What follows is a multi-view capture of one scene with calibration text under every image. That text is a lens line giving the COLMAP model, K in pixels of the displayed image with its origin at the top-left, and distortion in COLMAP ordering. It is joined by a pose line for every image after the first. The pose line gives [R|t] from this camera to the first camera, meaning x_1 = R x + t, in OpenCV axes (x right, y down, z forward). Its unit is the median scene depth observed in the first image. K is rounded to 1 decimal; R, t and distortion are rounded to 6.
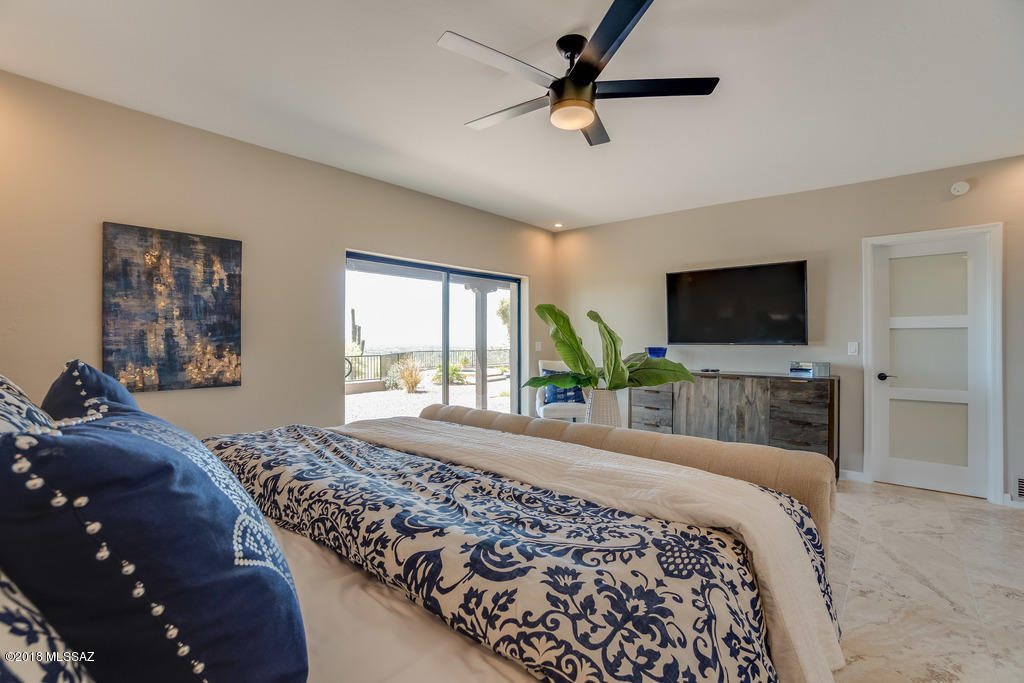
lens RADIAL K [[468.2, 0, 510.0], [0, 468.2, 337.2], [0, 0, 1]] dist [-0.003880, 0.000309]
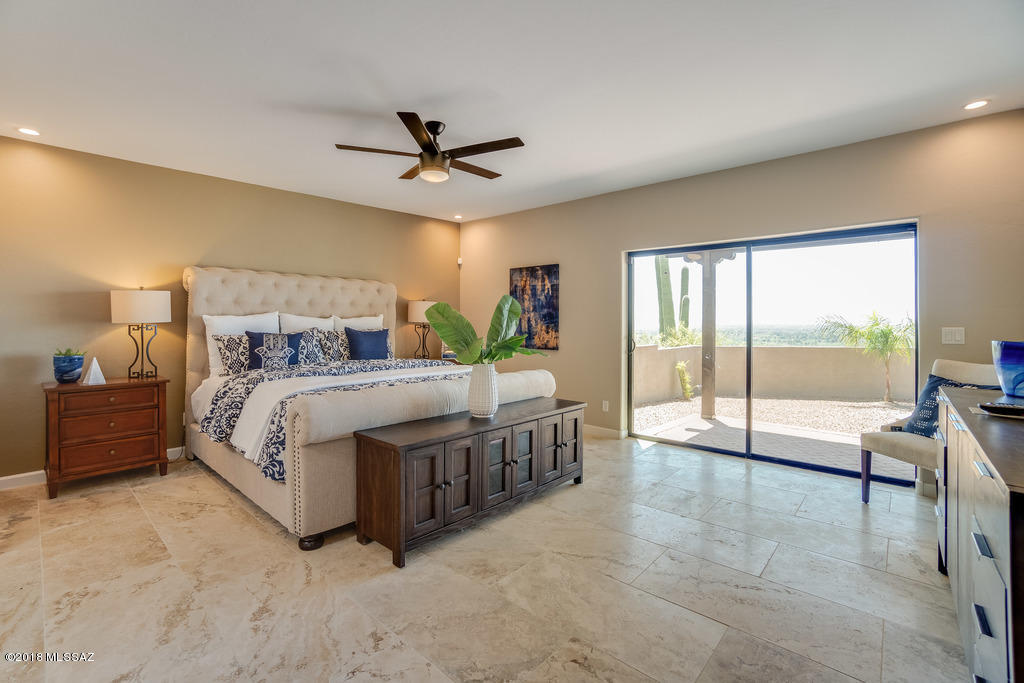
lens RADIAL K [[468.2, 0, 509.6], [0, 468.2, 335.7], [0, 0, 1]] dist [-0.003880, 0.000309]
pose [[-0.044993, 0.029333, -0.998557, 1.179558], [-0.001562, 0.999566, 0.029433, 0.002336], [0.998986, 0.002884, -0.044928, 0.967292]]
